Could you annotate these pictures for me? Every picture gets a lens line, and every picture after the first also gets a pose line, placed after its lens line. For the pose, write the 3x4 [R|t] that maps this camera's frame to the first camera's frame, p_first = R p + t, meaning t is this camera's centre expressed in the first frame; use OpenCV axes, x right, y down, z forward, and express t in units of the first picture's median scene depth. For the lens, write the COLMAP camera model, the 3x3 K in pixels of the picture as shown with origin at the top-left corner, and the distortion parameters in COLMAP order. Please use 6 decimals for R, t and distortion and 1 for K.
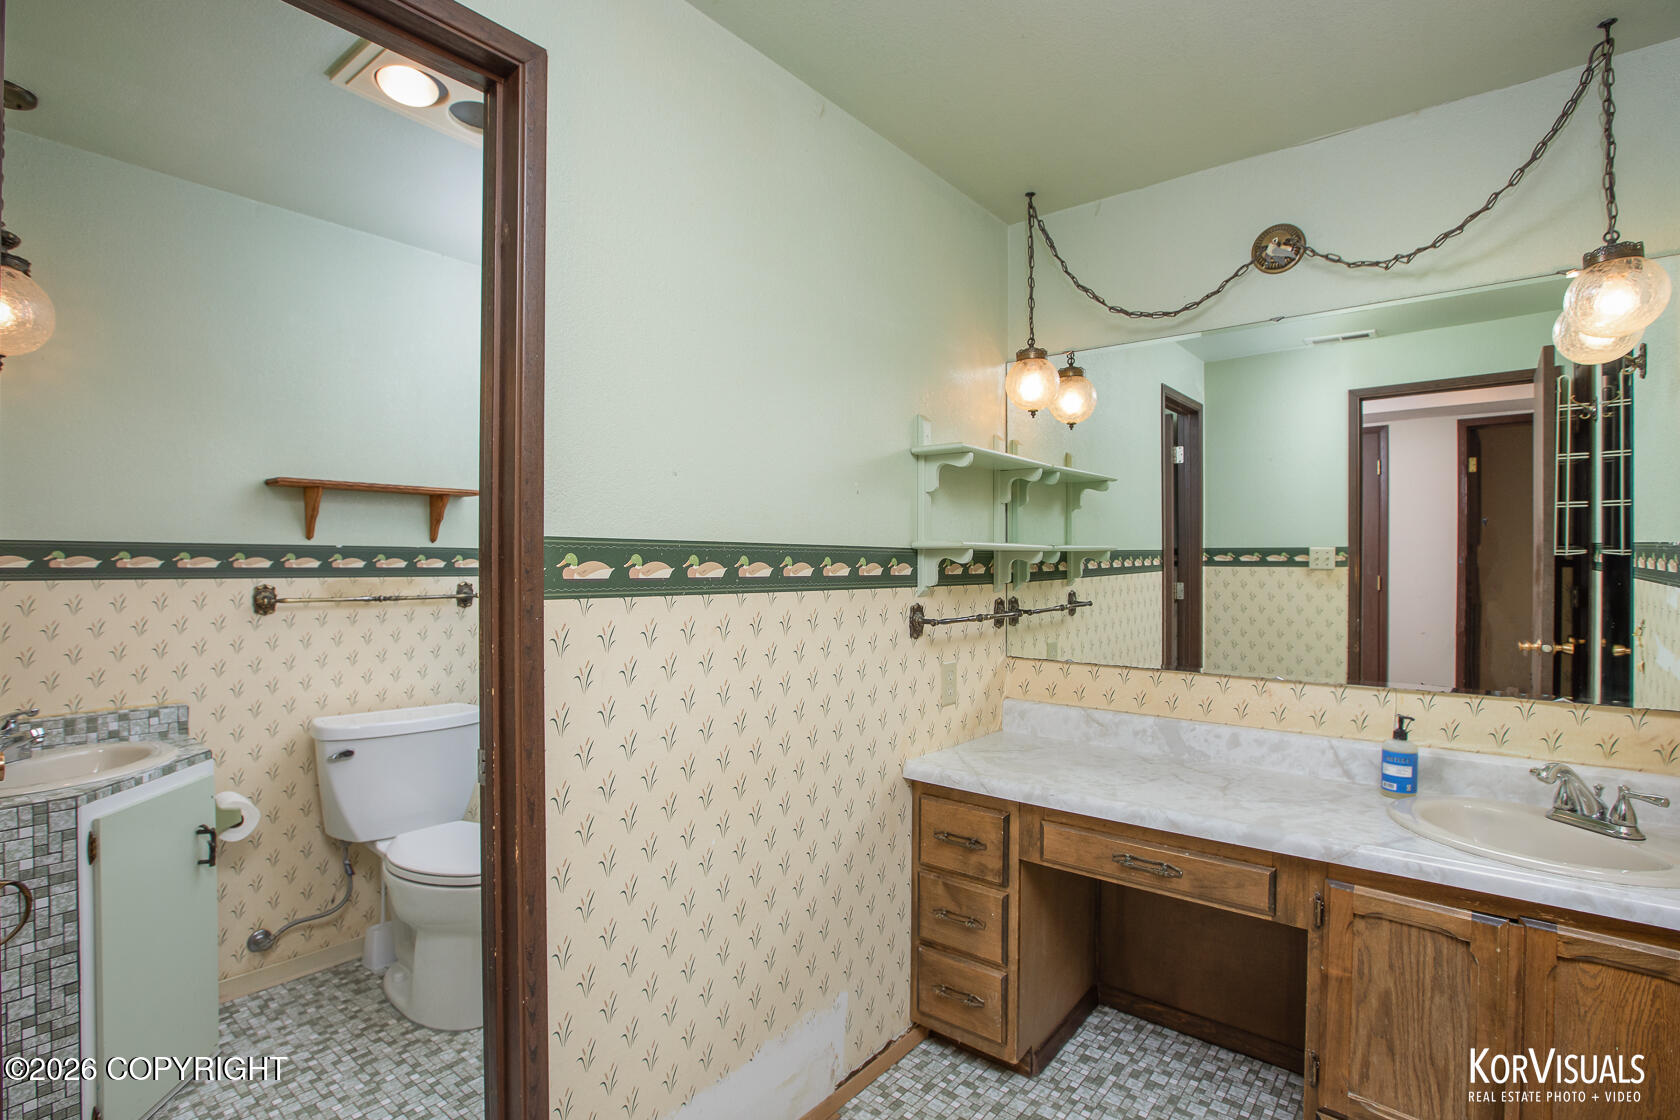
lens RADIAL K [[770.4, 0, 826.3], [0, 770.4, 559.3], [0, 0, 1]] dist [-0.048224, 0.014945]
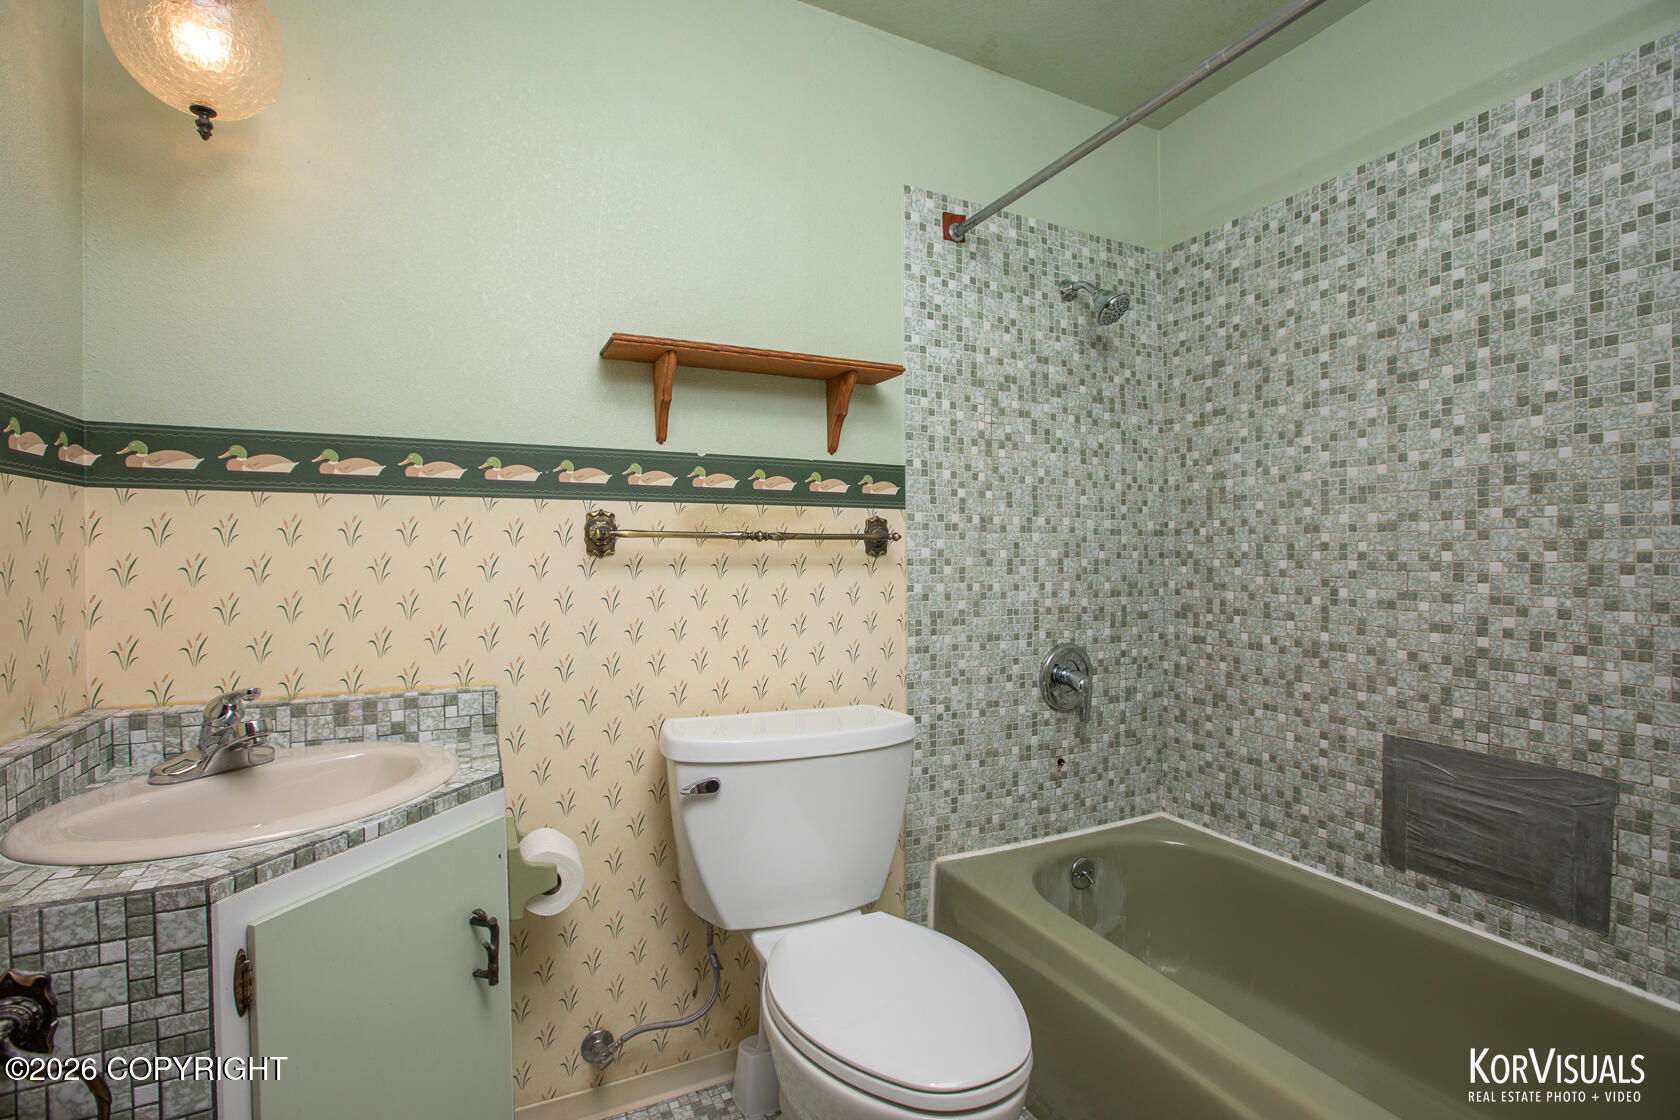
lens RADIAL K [[770.4, 0, 838.7], [0, 770.4, 558.6], [0, 0, 1]] dist [-0.048224, 0.014945]
pose [[0.908381, 0.002686, -0.418134, -0.292342], [0.004185, 0.999871, 0.015515, 0.068833], [0.418122, -0.015843, 0.908253, 0.502137]]
